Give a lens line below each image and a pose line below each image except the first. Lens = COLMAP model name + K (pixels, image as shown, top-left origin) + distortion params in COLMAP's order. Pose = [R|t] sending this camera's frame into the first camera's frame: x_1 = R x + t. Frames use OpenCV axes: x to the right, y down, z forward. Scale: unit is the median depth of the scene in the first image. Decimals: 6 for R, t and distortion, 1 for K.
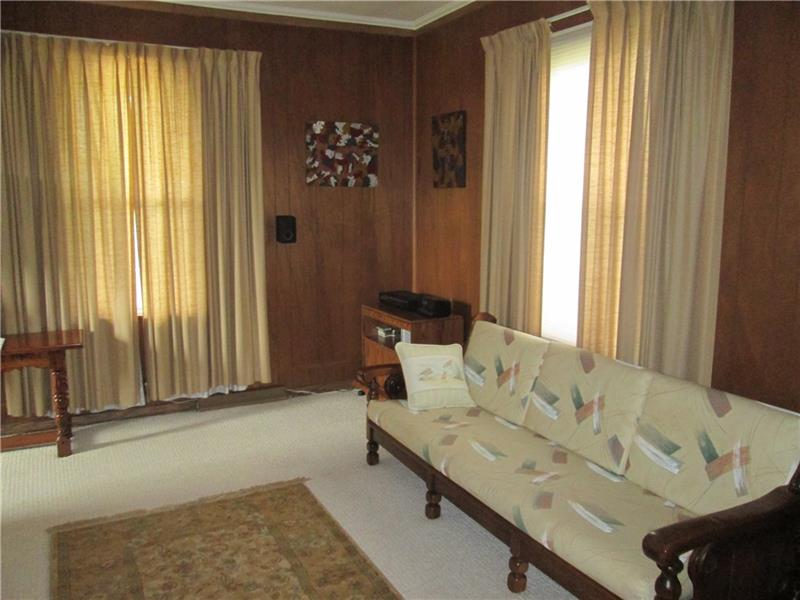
lens RADIAL K [[660.8, 0, 399.6], [0, 660.8, 299.6], [0, 0, 1]] dist [-0.029028, -0.014223]
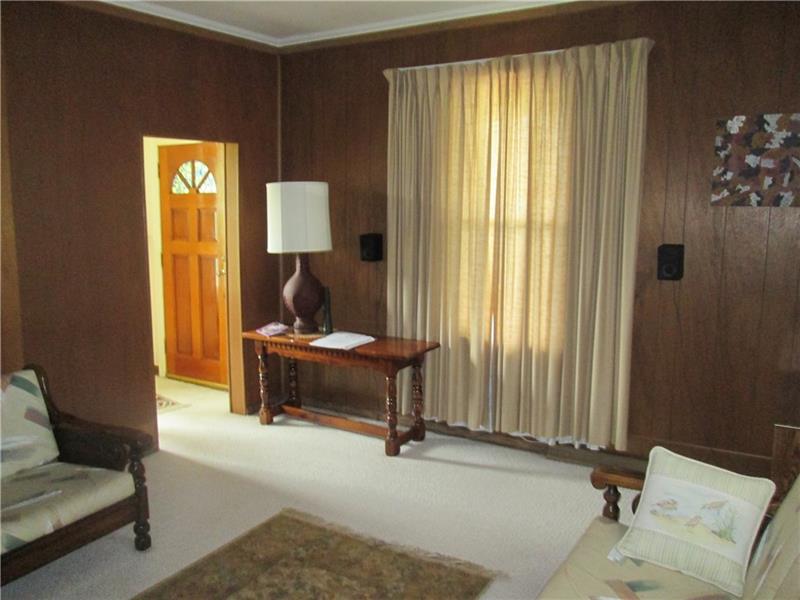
lens RADIAL K [[660.8, 0, 400.0], [0, 660.8, 298.3], [0, 0, 1]] dist [-0.029028, -0.014223]
pose [[0.522242, 0.117544, -0.844658, 0.341723], [-0.133089, 0.989553, 0.055420, -0.071549], [0.842349, 0.083472, 0.532430, 0.361410]]
